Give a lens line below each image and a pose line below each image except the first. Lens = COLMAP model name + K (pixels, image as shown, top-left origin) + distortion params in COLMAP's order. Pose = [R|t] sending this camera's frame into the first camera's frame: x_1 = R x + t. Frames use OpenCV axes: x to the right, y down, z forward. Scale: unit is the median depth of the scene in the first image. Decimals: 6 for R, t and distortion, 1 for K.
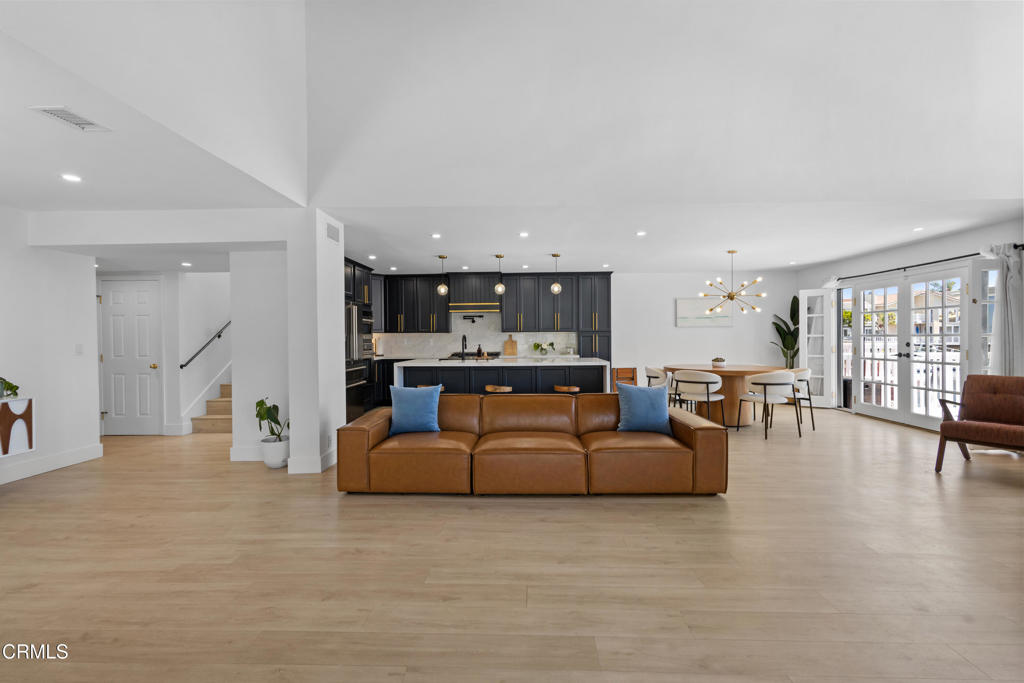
lens RADIAL K [[473.6, 0, 510.1], [0, 473.6, 335.4], [0, 0, 1]] dist [-0.000757, -0.000080]
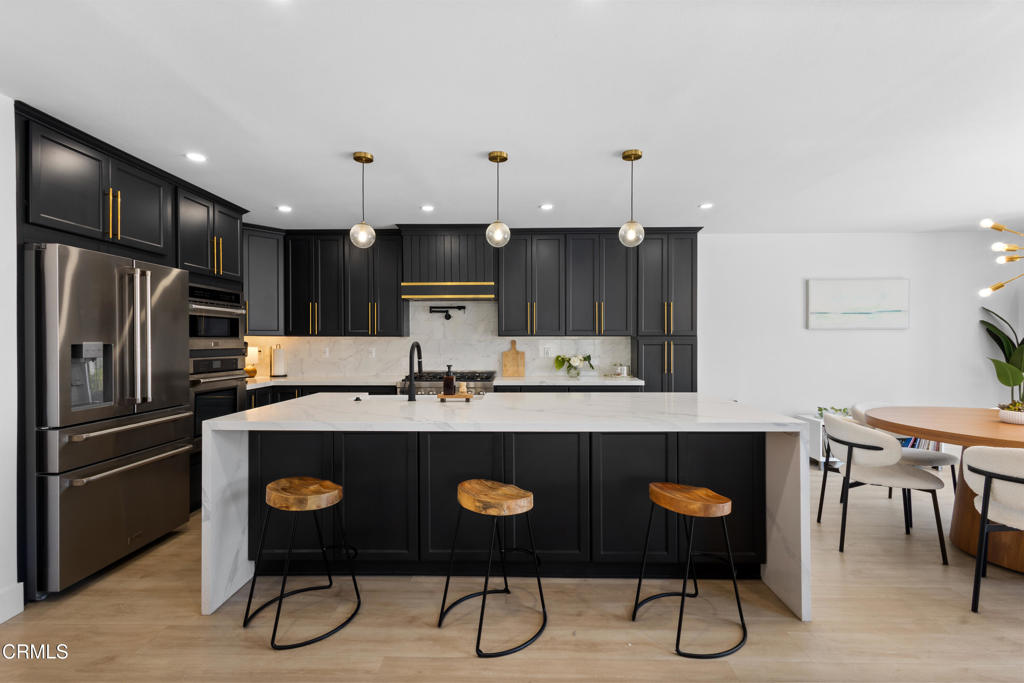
lens RADIAL K [[470.1, 0, 512.0], [0, 470.1, 341.5], [0, 0, 1]] dist [-0.000199, 0.000007]
pose [[0.999786, 0.006387, 0.019678, -0.012430], [-0.006484, 0.999967, 0.004877, -0.003228], [-0.019646, -0.005003, 0.999794, 0.452369]]
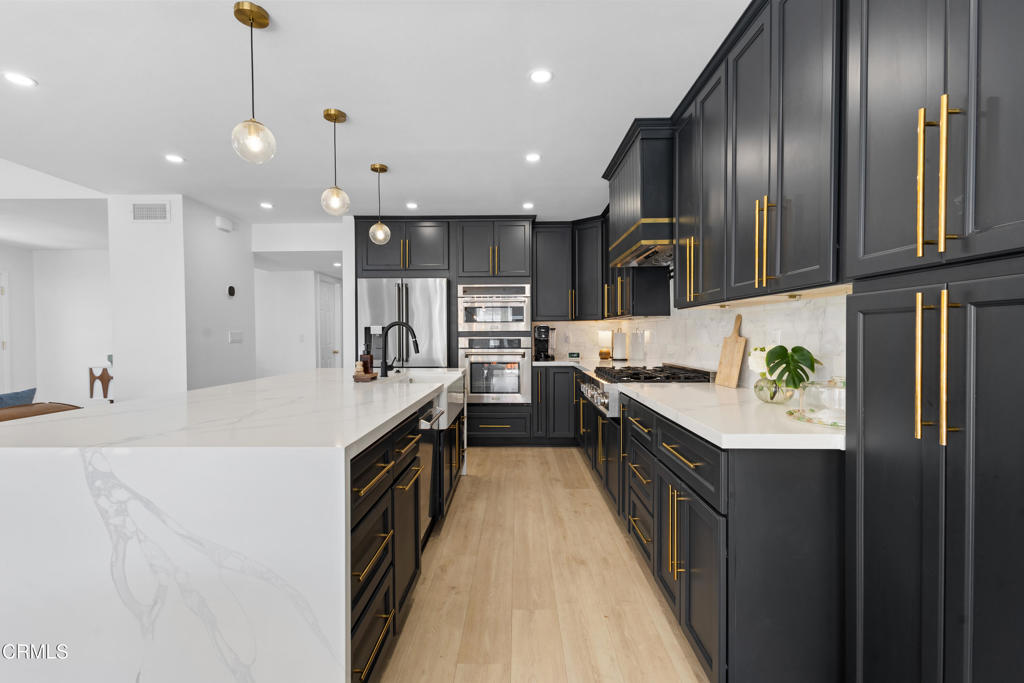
lens RADIAL K [[467.9, 0, 508.5], [0, 467.9, 342.0], [0, 0, 1]] dist [0.024781, 0.000251]
pose [[0.026754, 0.024045, -0.999353, 0.288754], [0.008733, 0.999667, 0.024286, 0.006621], [0.999604, -0.009377, 0.026535, 0.881958]]
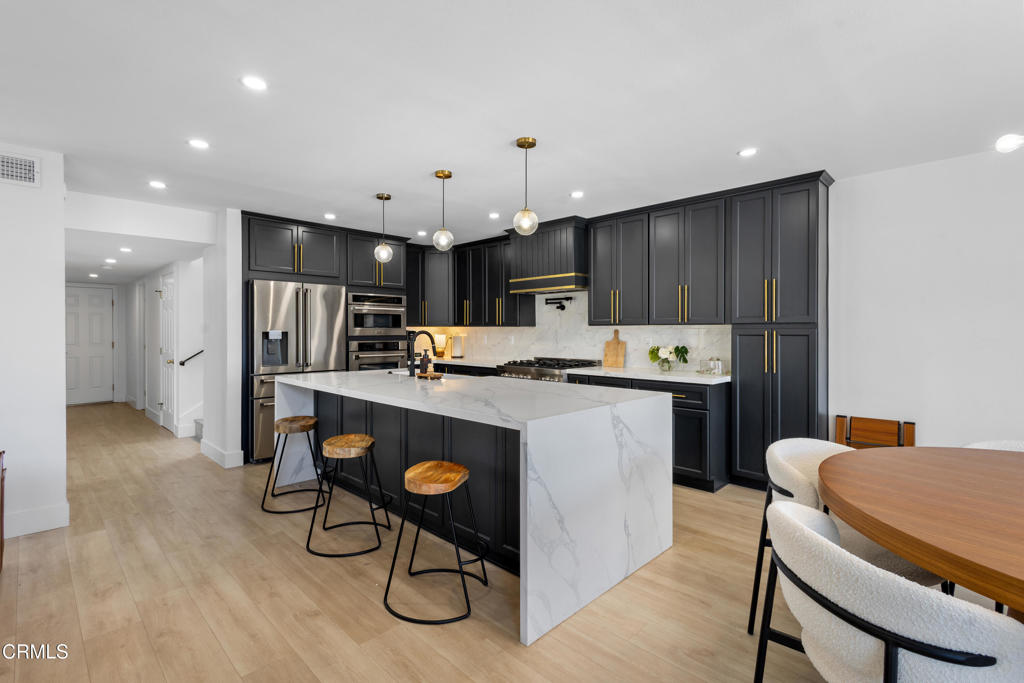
lens RADIAL K [[473.6, 0, 510.1], [0, 473.6, 335.4], [0, 0, 1]] dist [-0.000757, -0.000080]
pose [[0.738626, 0.013958, -0.673971, 0.287597], [-0.002663, 0.999838, 0.017788, -0.004747], [0.674110, -0.011344, 0.738544, 0.529379]]
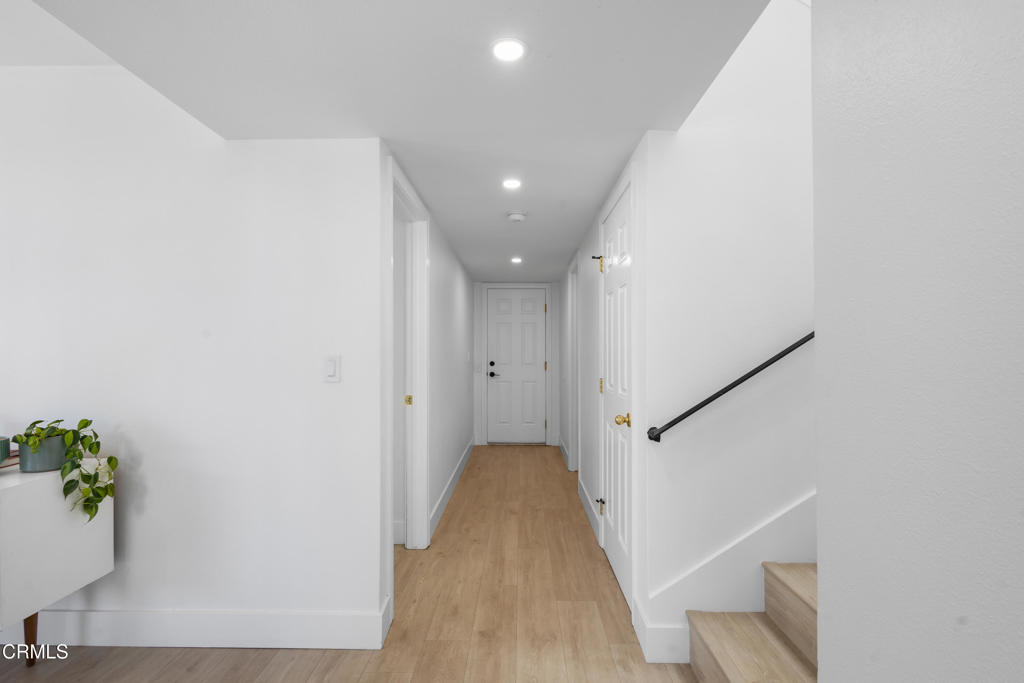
lens RADIAL K [[473.6, 0, 510.1], [0, 473.6, 335.4], [0, 0, 1]] dist [-0.000757, -0.000080]
pose [[0.012211, -0.022353, -0.999676, -0.265596], [0.002856, 0.999747, -0.022319, 0.004271], [0.999921, -0.002583, 0.012272, 0.636217]]
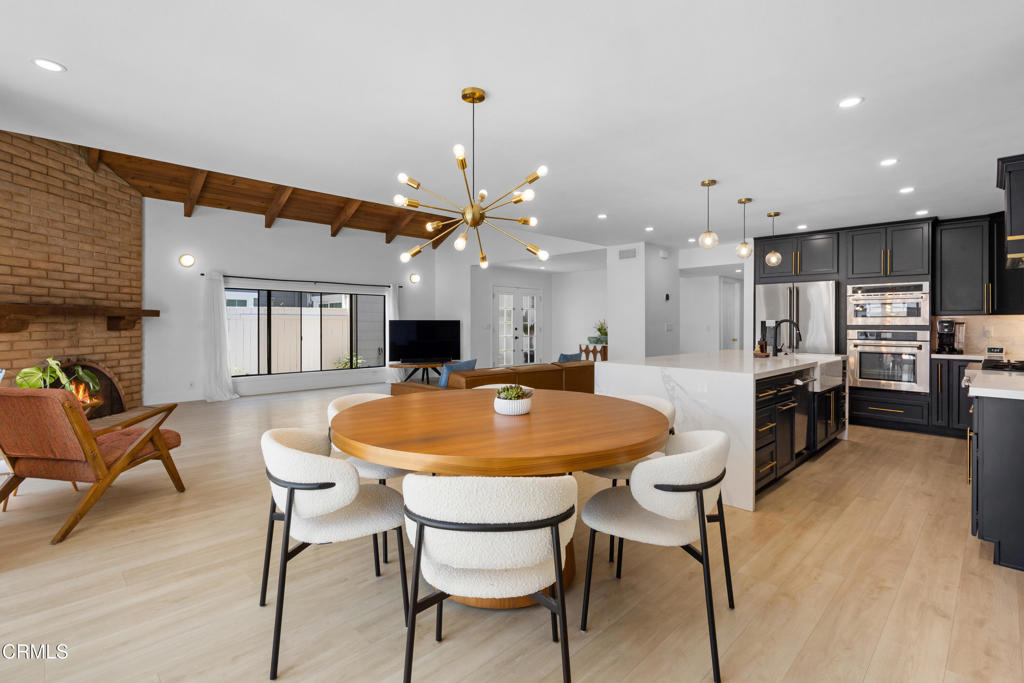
lens RADIAL K [[474.7, 0, 509.7], [0, 474.7, 322.5], [0, 0, 1]] dist [-0.000639, -0.000128]
pose [[-0.686137, 0.006192, -0.727446, 0.535406], [0.006745, 0.999975, 0.002150, -0.000806], [0.727441, -0.003432, -0.686162, 0.949083]]
